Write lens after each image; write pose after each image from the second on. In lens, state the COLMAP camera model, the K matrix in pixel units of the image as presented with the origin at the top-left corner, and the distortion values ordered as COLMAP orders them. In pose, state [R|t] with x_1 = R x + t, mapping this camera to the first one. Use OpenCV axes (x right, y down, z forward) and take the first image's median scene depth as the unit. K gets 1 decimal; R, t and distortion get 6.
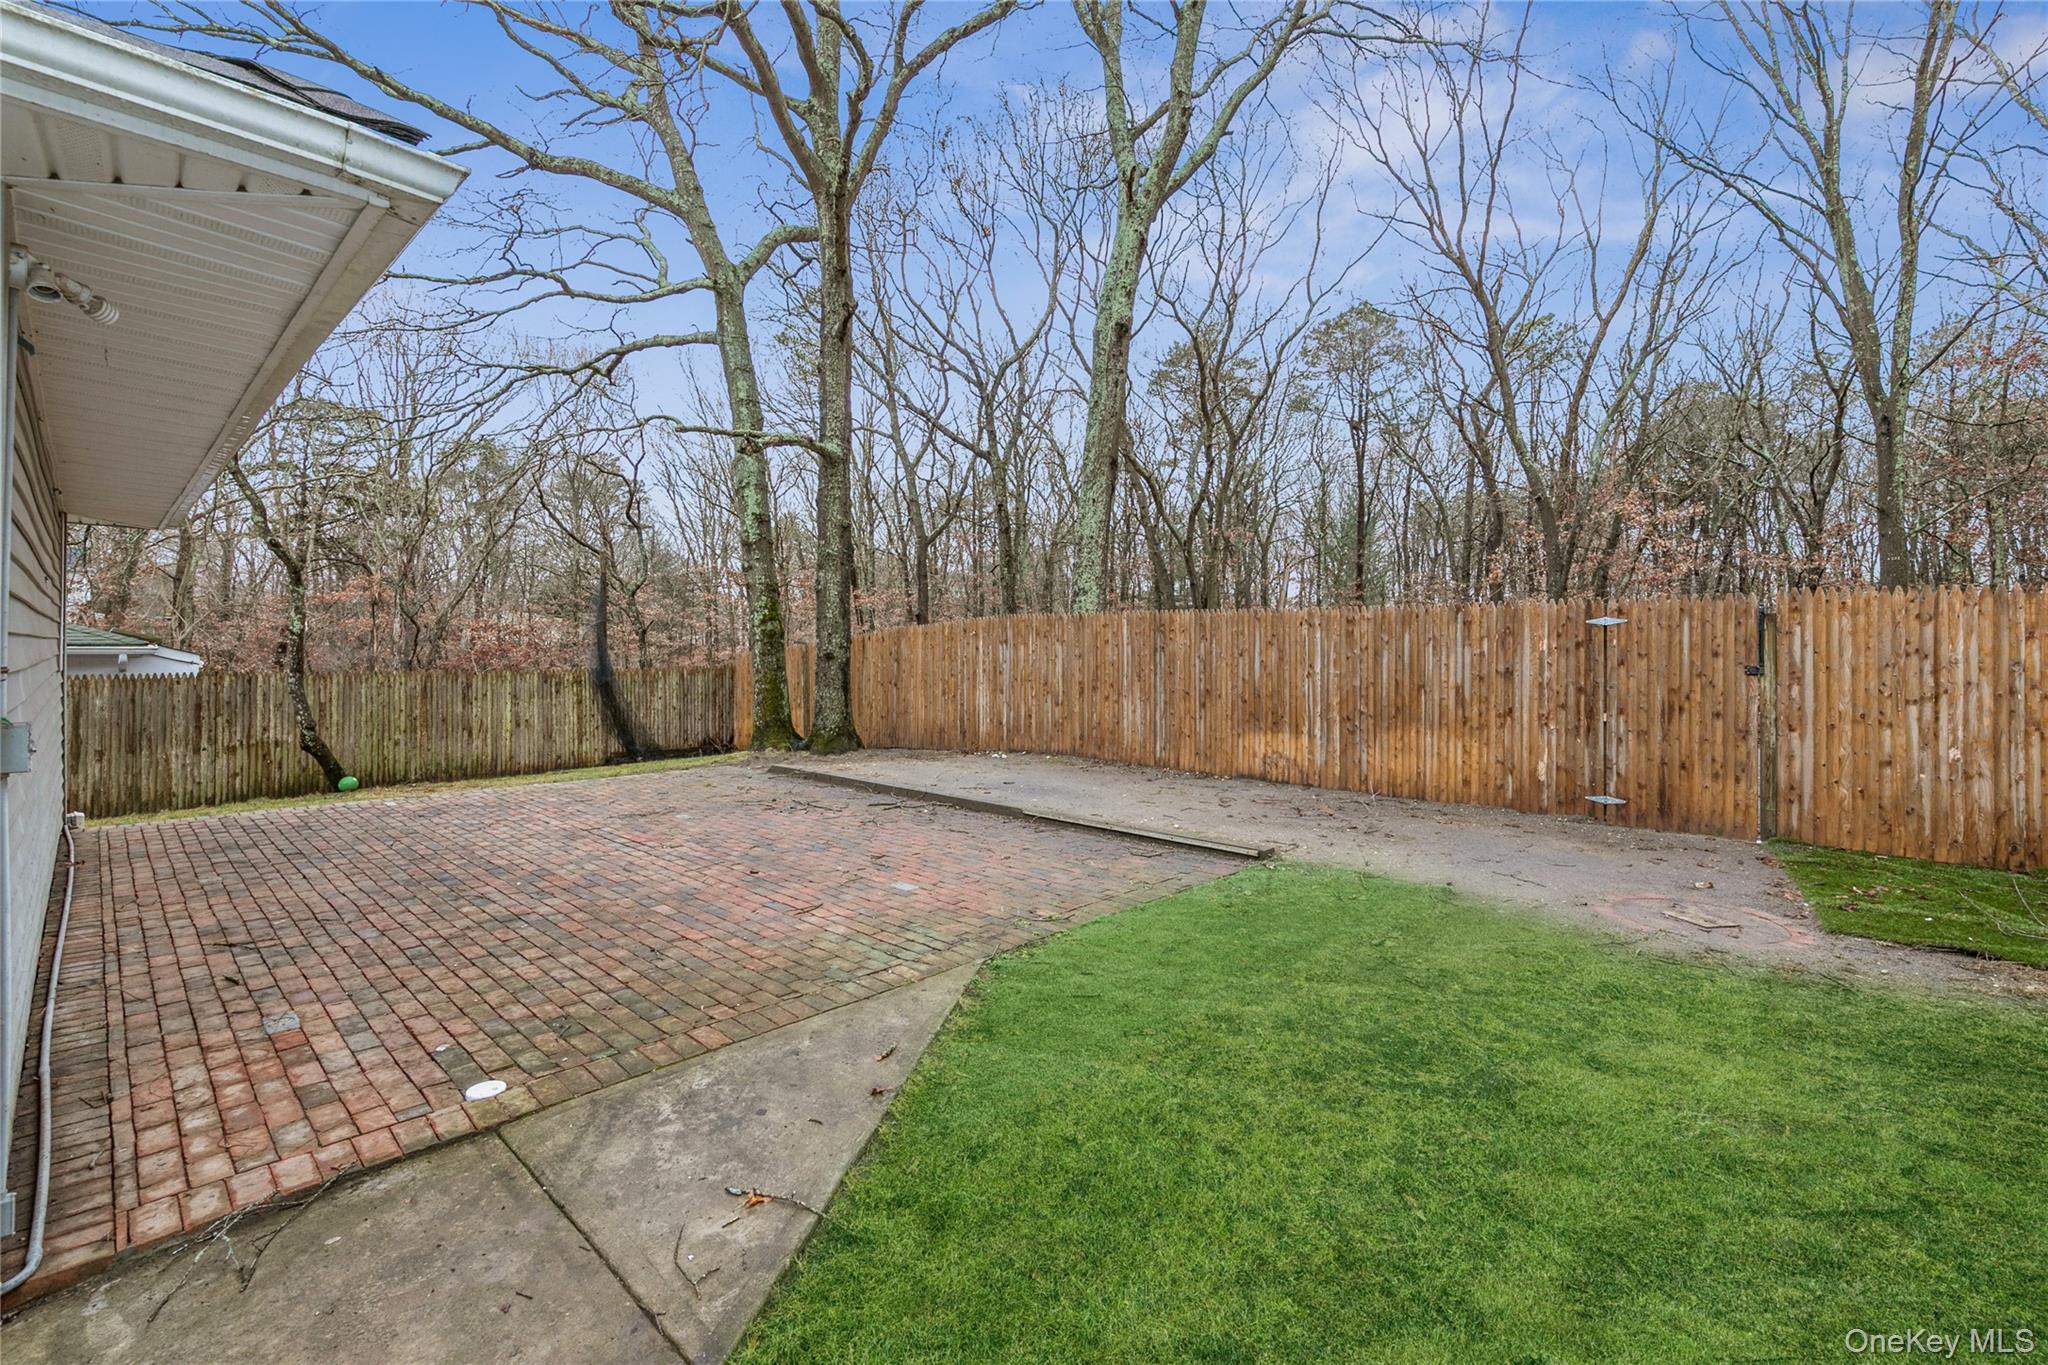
lens RADIAL K [[905.4, 0, 1042.5], [0, 905.4, 653.8], [0, 0, 1]] dist [0.001184, -0.000681]
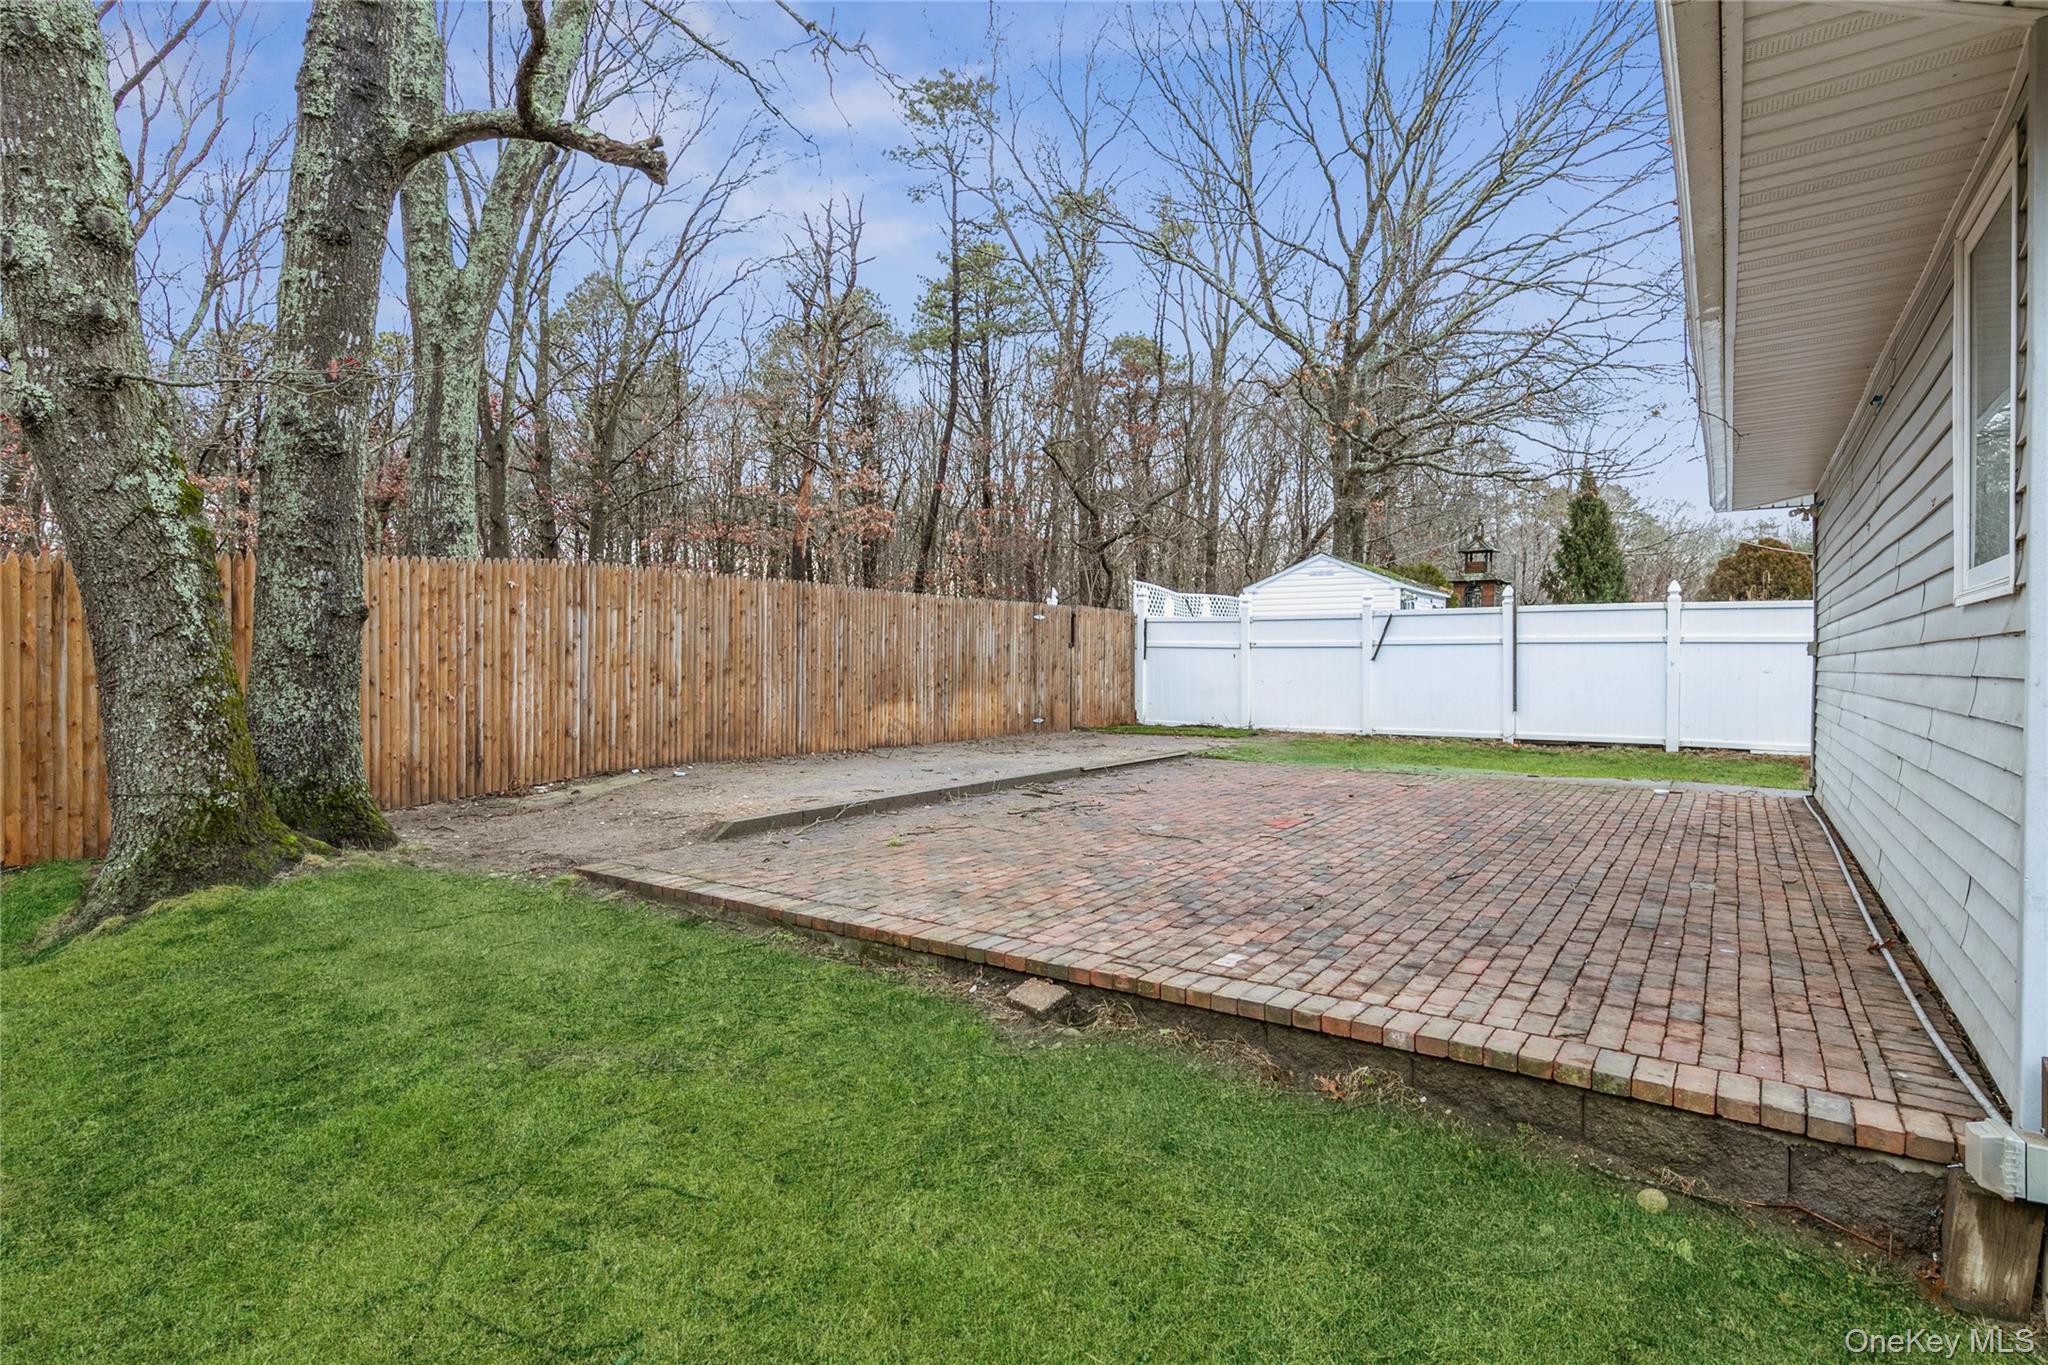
lens RADIAL K [[1042.2, 0, 1029.4], [0, 1042.2, 678.0], [0, 0, 1]] dist [-0.001709, -0.000457]
pose [[-0.157386, -0.021310, 0.987307, -2.245650], [0.000564, 0.999765, 0.021669, 0.062912], [-0.987537, 0.003967, -0.157337, 2.252947]]
